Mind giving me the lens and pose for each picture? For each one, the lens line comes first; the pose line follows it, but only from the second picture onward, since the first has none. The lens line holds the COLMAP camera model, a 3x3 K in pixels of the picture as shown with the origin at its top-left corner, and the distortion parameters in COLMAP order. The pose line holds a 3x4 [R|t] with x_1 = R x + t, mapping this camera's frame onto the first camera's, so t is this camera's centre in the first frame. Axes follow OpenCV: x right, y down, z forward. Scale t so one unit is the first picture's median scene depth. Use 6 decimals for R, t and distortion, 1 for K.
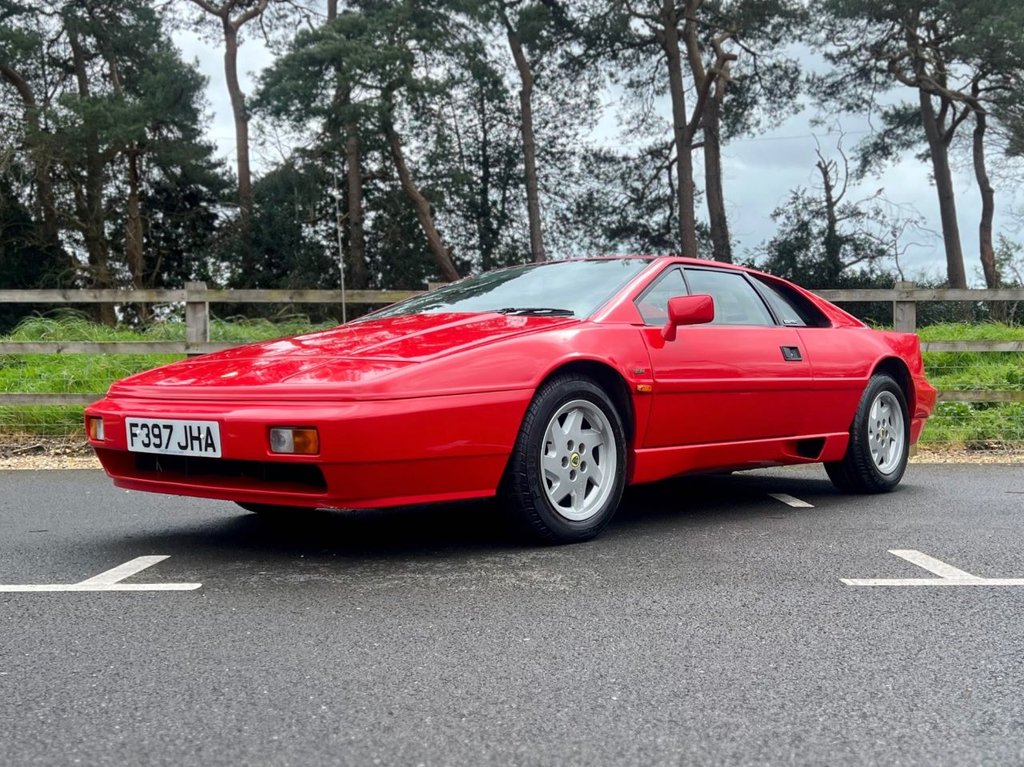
lens RADIAL K [[1214.5, 0, 569.4], [0, 1214.5, 382.4], [0, 0, 1]] dist [0.036935, -0.022037]
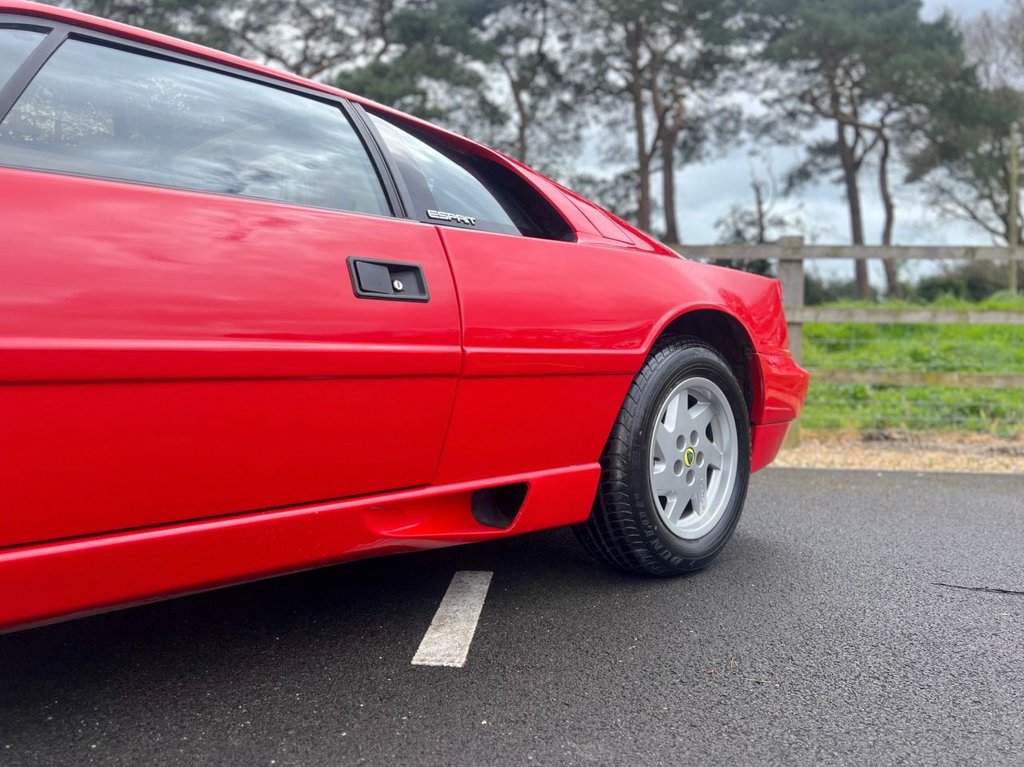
lens RADIAL K [[819.6, 0, 510.1], [0, 819.6, 381.3], [0, 0, 1]] dist [0.008394, -0.005799]
pose [[0.995238, 0.024859, -0.094252, 0.037414], [-0.021413, 0.999071, 0.037404, -0.000380], [0.095094, -0.035208, 0.994845, 0.113693]]
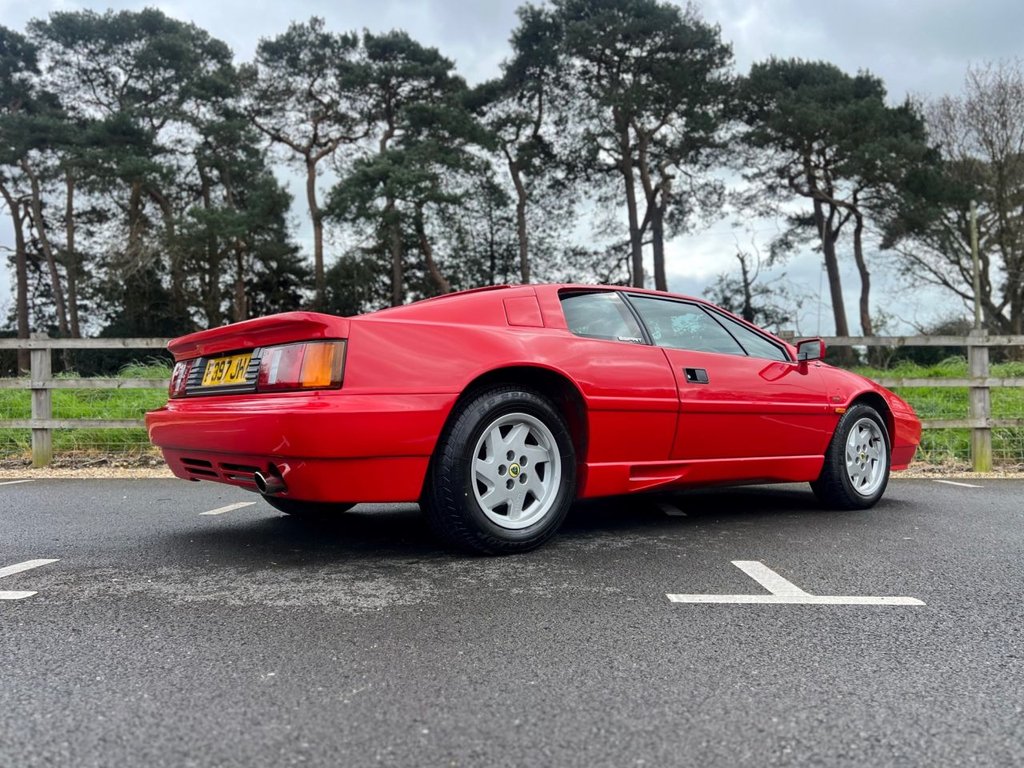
lens RADIAL K [[864.2, 0, 519.4], [0, 864.2, 387.8], [0, 0, 1]] dist [0.044860, -0.044304]
pose [[0.998521, 0.000267, -0.054371, 0.014161], [-0.002128, 0.999414, -0.034156, 0.001731], [0.054330, 0.034221, 0.997936, 0.027784]]
